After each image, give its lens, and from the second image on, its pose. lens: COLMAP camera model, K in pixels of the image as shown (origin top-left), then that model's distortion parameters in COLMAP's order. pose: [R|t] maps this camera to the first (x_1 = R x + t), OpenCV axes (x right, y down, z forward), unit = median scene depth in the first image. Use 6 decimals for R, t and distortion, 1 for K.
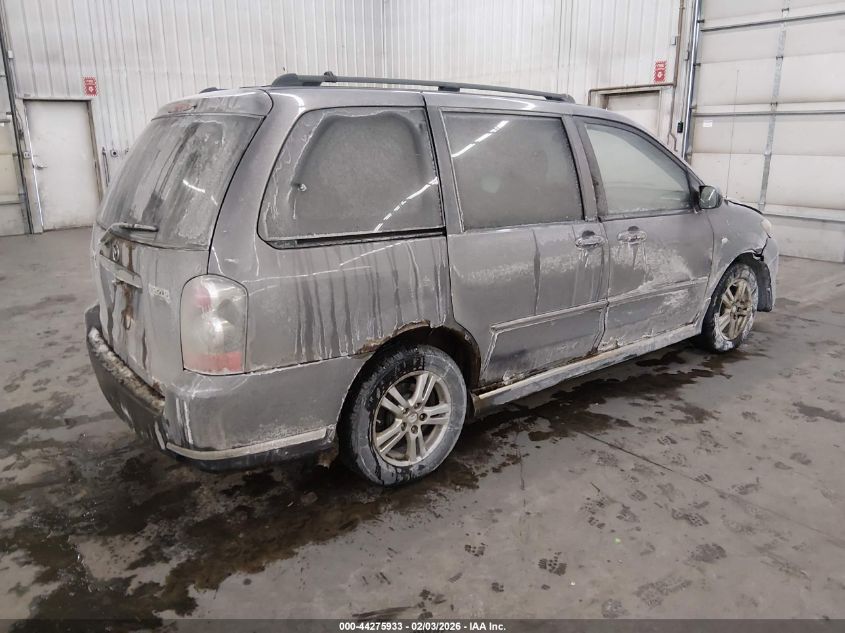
lens RADIAL K [[646.8, 0, 422.6], [0, 646.8, 300.7], [0, 0, 1]] dist [0.074667, -0.103252]
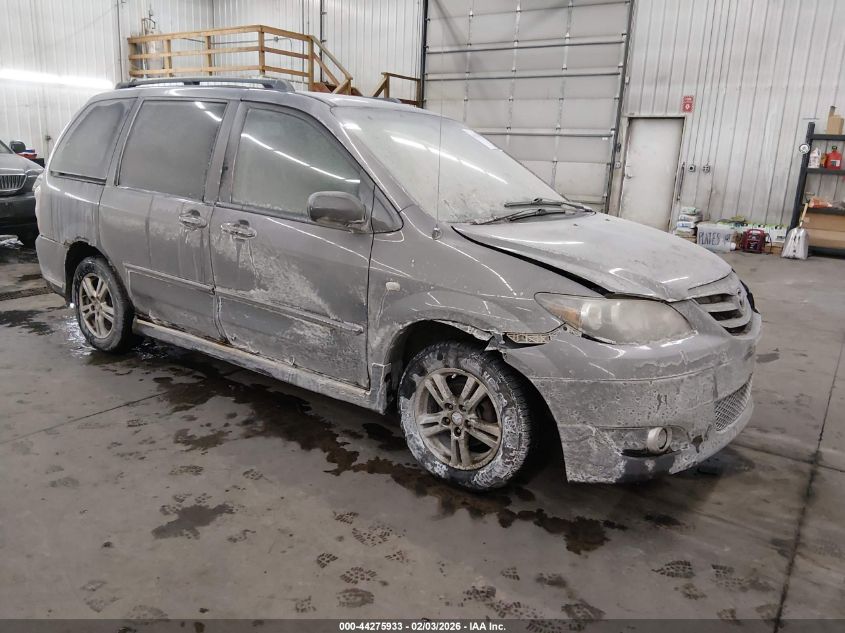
lens RADIAL K [[646.8, 0, 422.6], [0, 646.8, 300.7], [0, 0, 1]] dist [0.074667, -0.103252]
pose [[0.272990, 0.238732, -0.931925, 1.186553], [-0.278907, 0.946755, 0.160830, -0.209408], [0.920699, 0.216016, 0.325039, 0.897500]]
